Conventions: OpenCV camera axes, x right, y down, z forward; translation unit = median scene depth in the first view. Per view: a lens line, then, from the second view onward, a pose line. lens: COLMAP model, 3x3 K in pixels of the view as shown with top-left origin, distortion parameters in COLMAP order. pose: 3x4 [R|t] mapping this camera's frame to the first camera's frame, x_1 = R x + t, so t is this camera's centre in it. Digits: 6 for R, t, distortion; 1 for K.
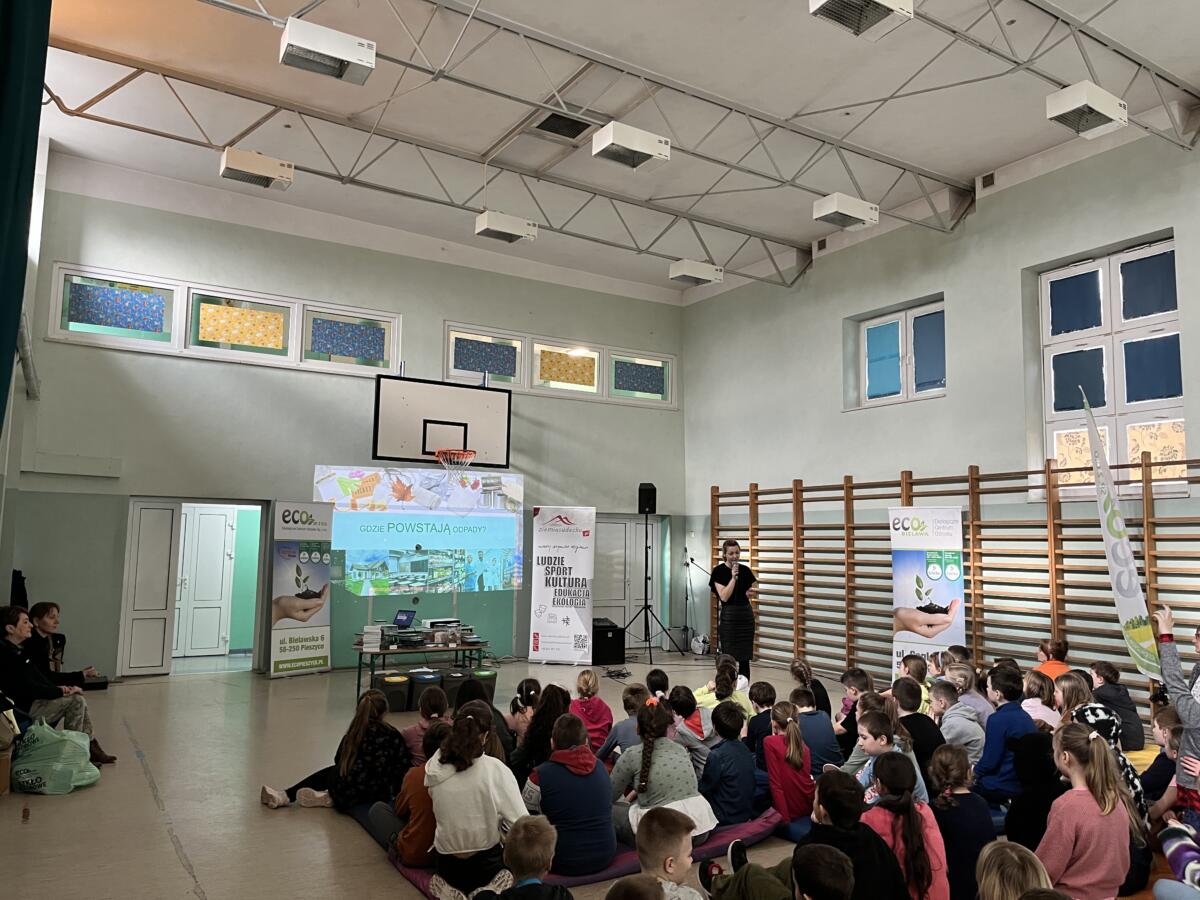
lens RADIAL K [[909.3, 0, 597.3], [0, 909.3, 451.9], [0, 0, 1]] dist [0.056206, -0.069751]
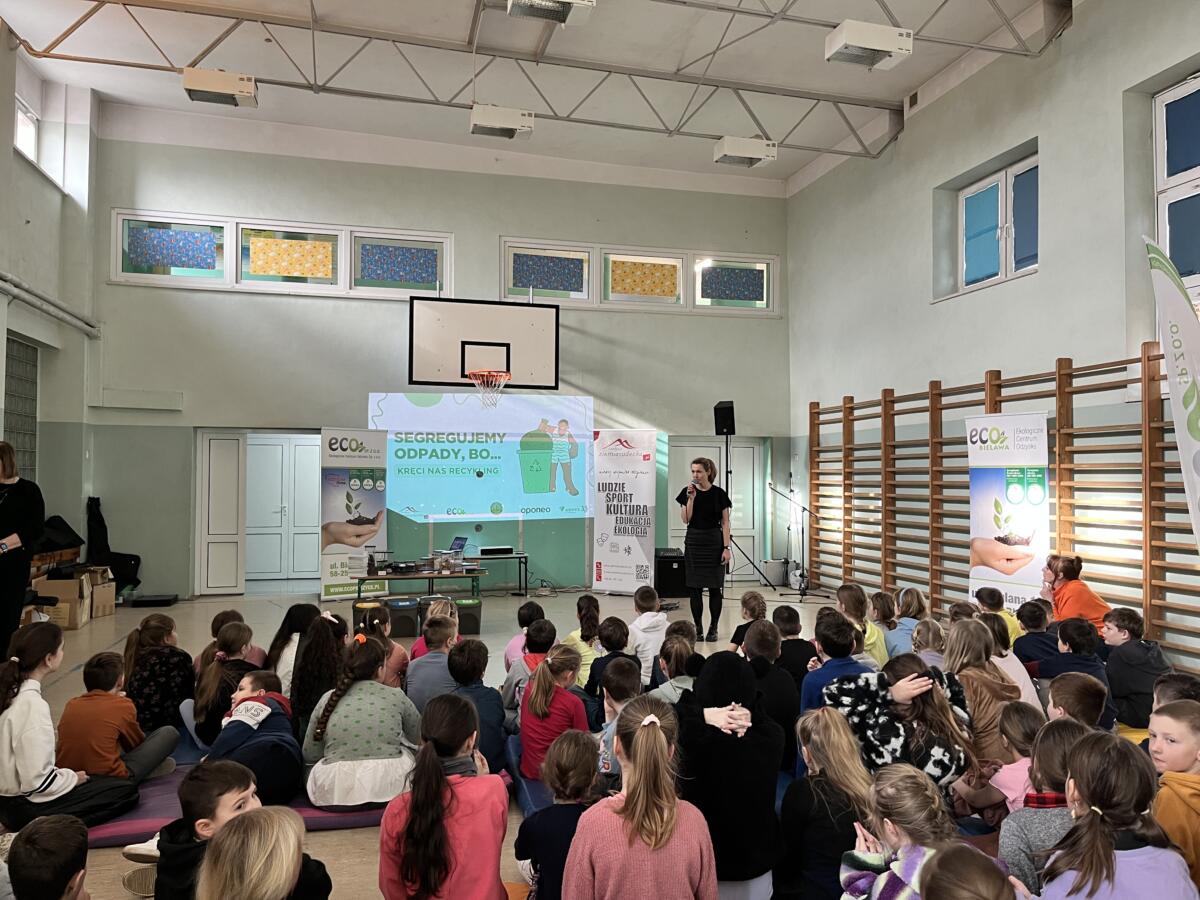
lens RADIAL K [[909.3, 0, 599.2], [0, 909.3, 459.8], [0, 0, 1]] dist [0.056206, -0.069751]
pose [[0.956177, -0.017111, -0.292288, 0.236537], [0.040323, 0.996474, 0.073577, 0.025295], [0.289999, -0.082138, 0.953496, 0.120392]]
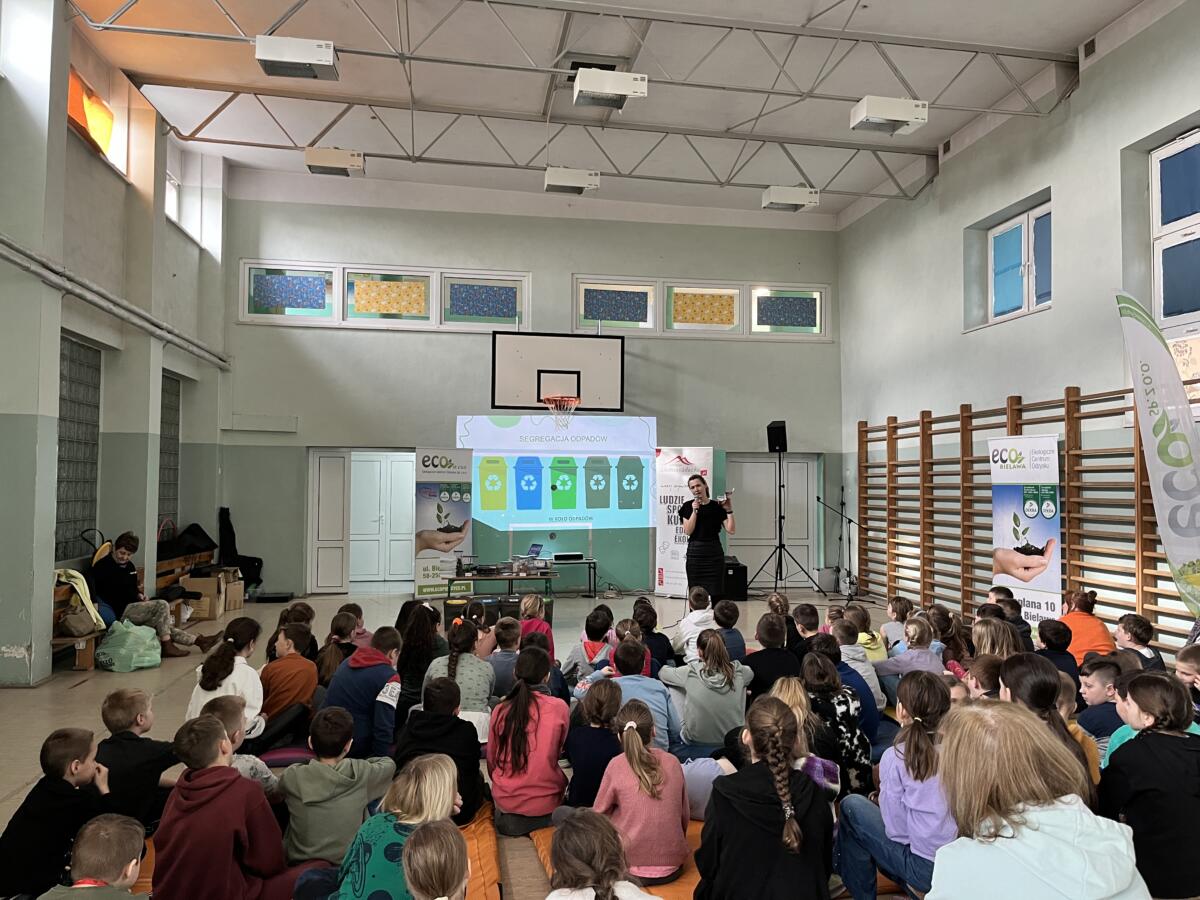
lens RADIAL K [[909.3, 0, 602.1], [0, 909.3, 458.5], [0, 0, 1]] dist [0.056206, -0.069751]
pose [[0.927783, -0.021330, -0.372511, 0.291870], [0.046707, 0.997151, 0.059233, 0.009332], [0.370186, -0.072354, 0.926136, 0.022366]]
